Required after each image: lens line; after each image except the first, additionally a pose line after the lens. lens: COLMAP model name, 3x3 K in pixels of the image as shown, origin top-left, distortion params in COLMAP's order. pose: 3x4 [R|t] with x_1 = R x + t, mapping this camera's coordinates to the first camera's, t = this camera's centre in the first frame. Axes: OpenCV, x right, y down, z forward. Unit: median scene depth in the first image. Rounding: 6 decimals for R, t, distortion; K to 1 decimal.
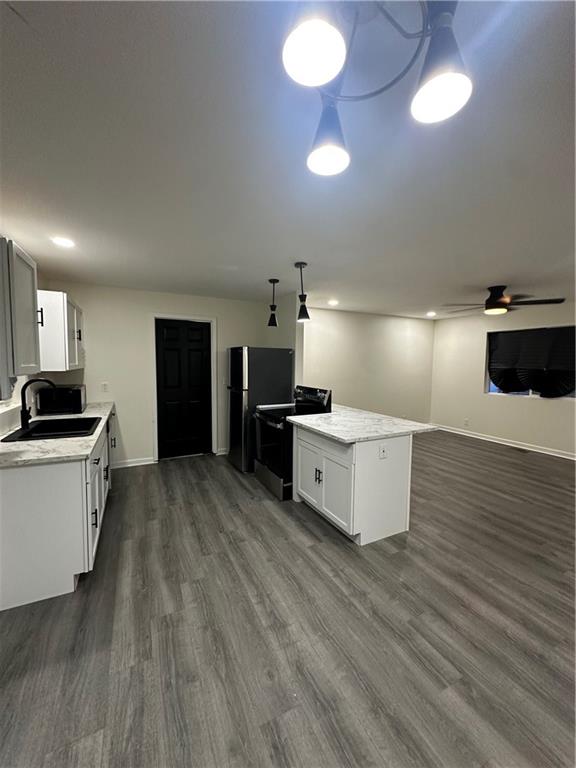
lens RADIAL K [[305.4, 0, 288.2], [0, 305.4, 384.6], [0, 0, 1]] dist [-0.003822, 0.001015]
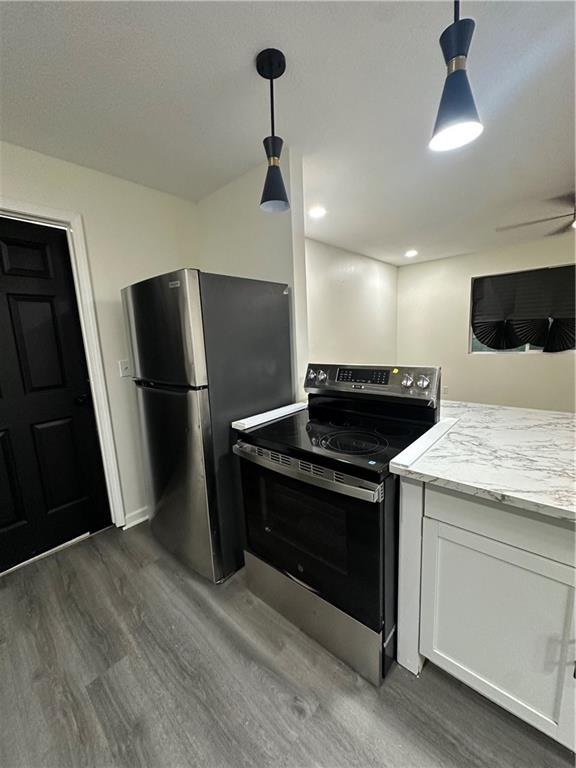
lens RADIAL K [[305.4, 0, 287.8], [0, 305.4, 384.7], [0, 0, 1]] dist [-0.003822, 0.001015]
pose [[0.929545, -0.113038, 0.350953, -0.215776], [0.083519, 0.991657, 0.098188, -0.018201], [-0.359124, -0.061959, 0.931231, 0.746754]]
